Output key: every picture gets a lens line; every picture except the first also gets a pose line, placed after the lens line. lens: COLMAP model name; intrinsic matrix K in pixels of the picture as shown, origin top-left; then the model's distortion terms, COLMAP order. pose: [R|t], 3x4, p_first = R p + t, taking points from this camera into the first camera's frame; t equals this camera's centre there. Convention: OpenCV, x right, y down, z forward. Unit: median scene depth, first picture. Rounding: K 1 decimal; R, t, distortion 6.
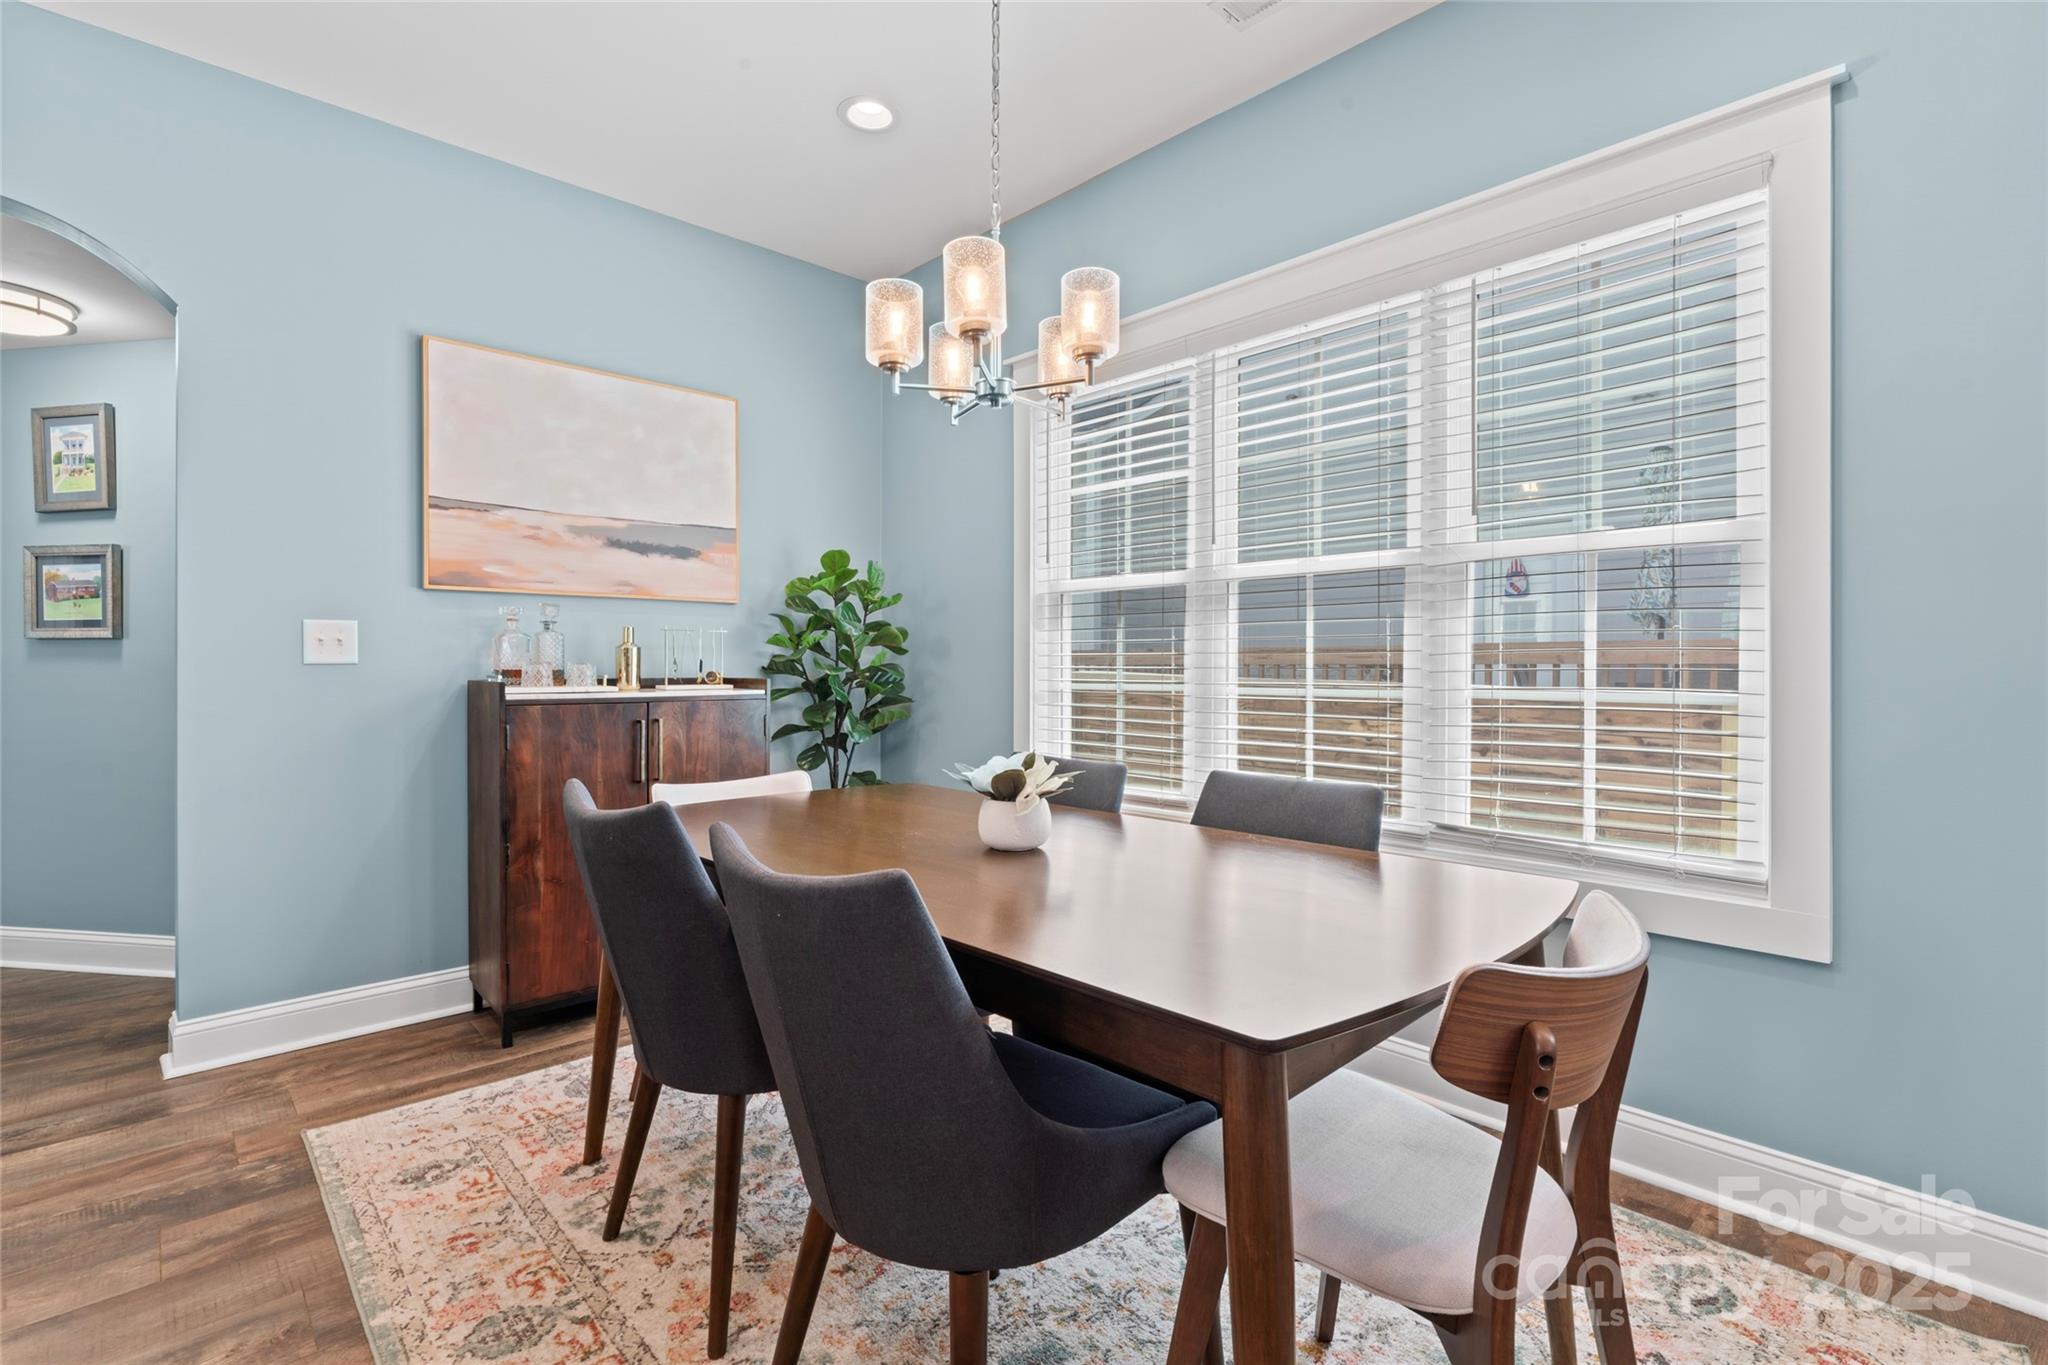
lens RADIAL K [[927.1, 0, 1023.1], [0, 927.1, 684.9], [0, 0, 1]] dist [-0.002954, 0.000085]
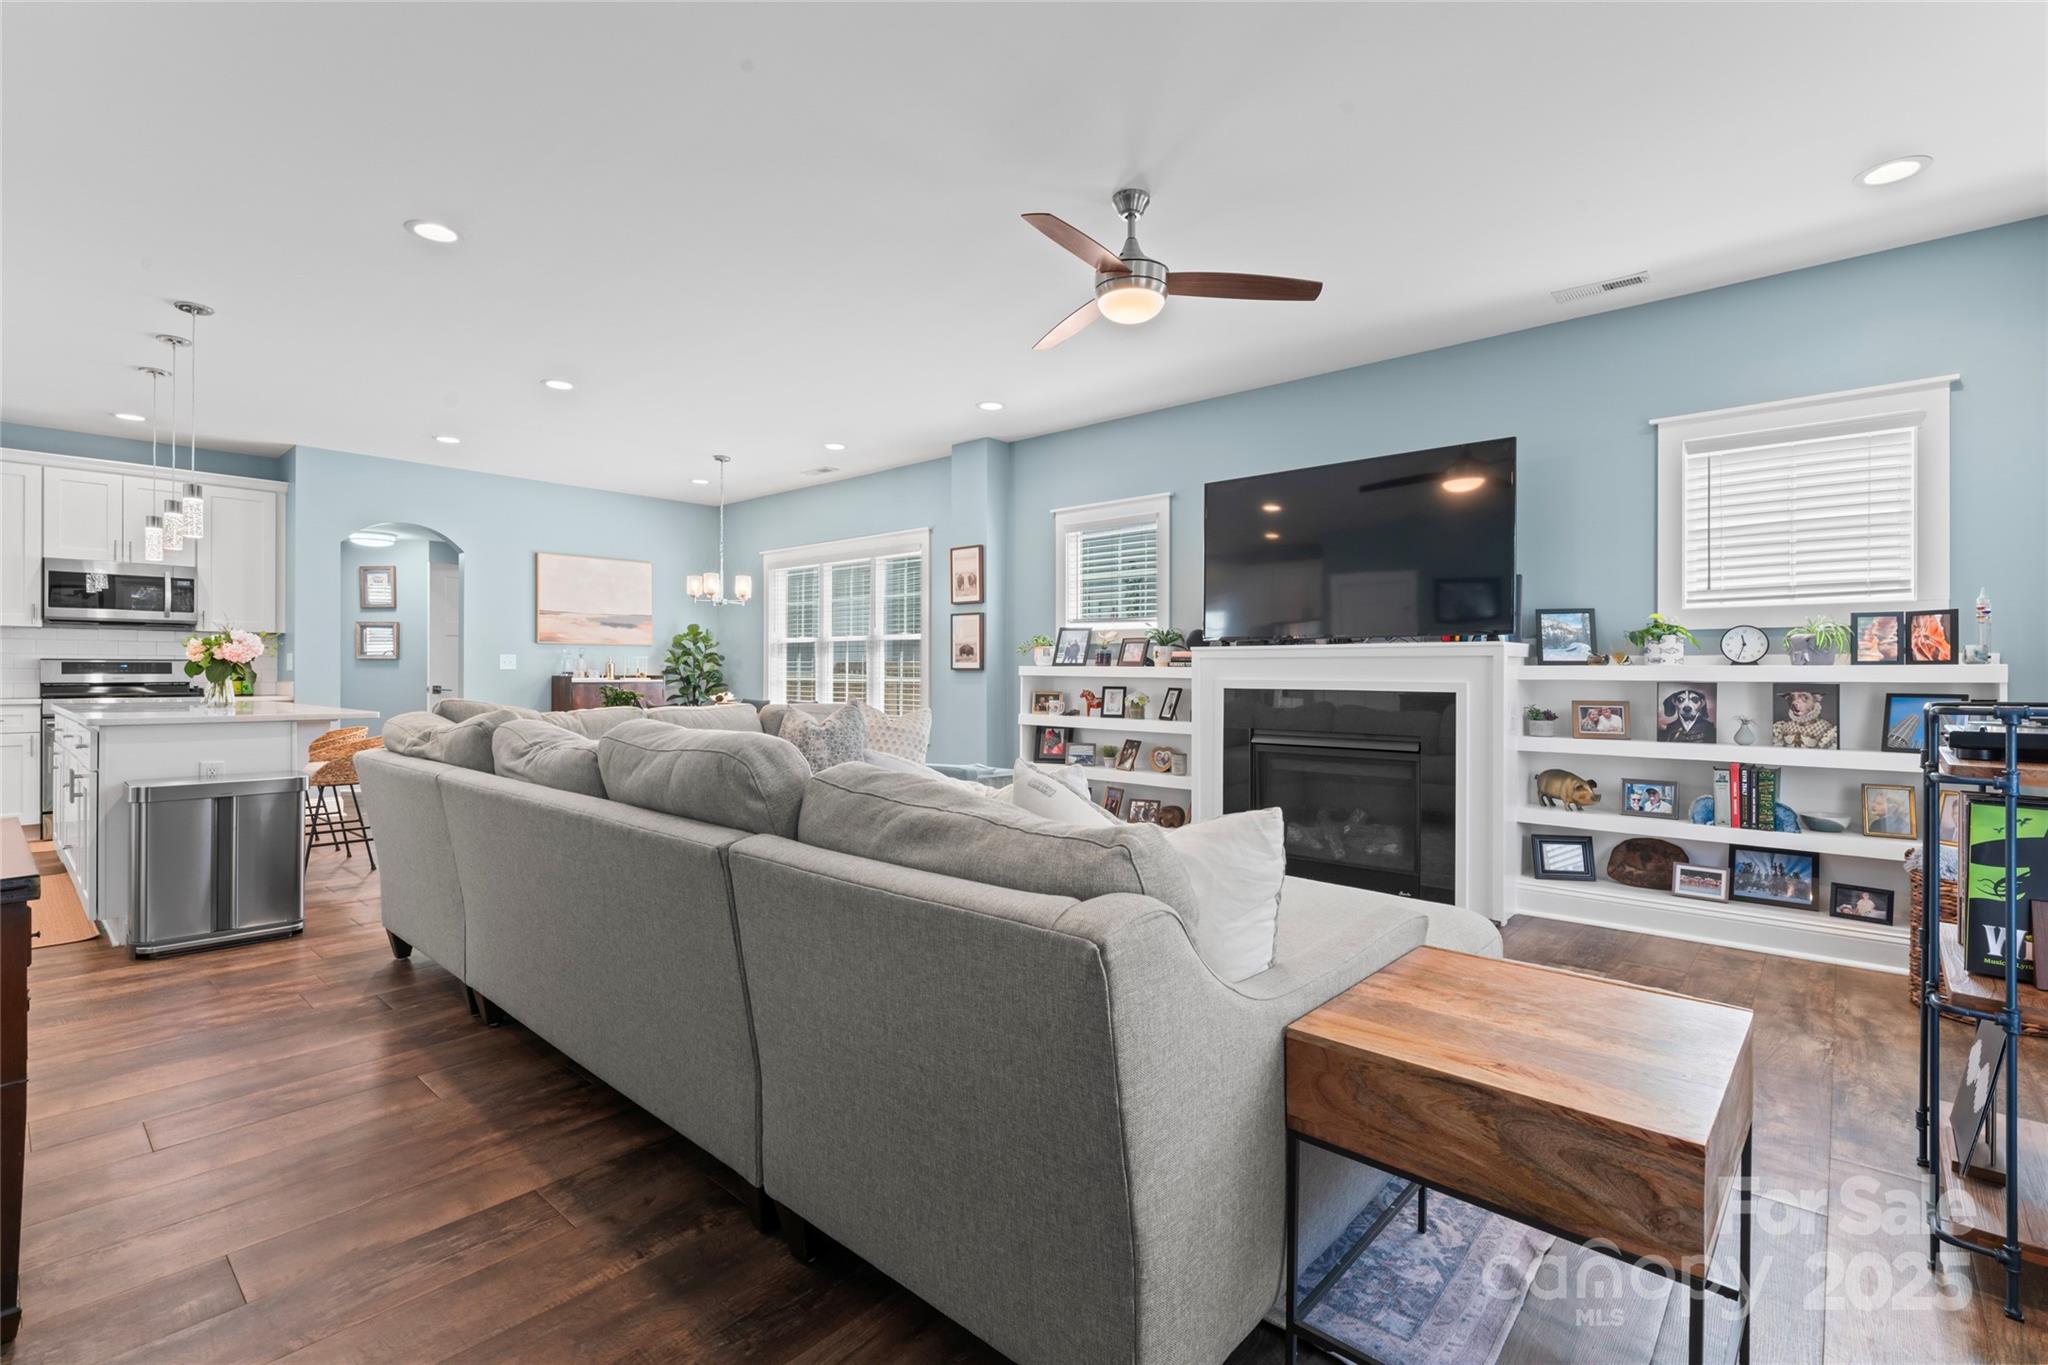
lens RADIAL K [[927.1, 0, 1022.5], [0, 927.1, 675.3], [0, 0, 1]] dist [-0.002954, 0.000085]
pose [[0.996083, 0.001816, 0.088402, 0.558860], [-0.000500, 0.999889, -0.014917, 0.034597], [-0.088420, 0.014814, 0.995973, -1.891670]]
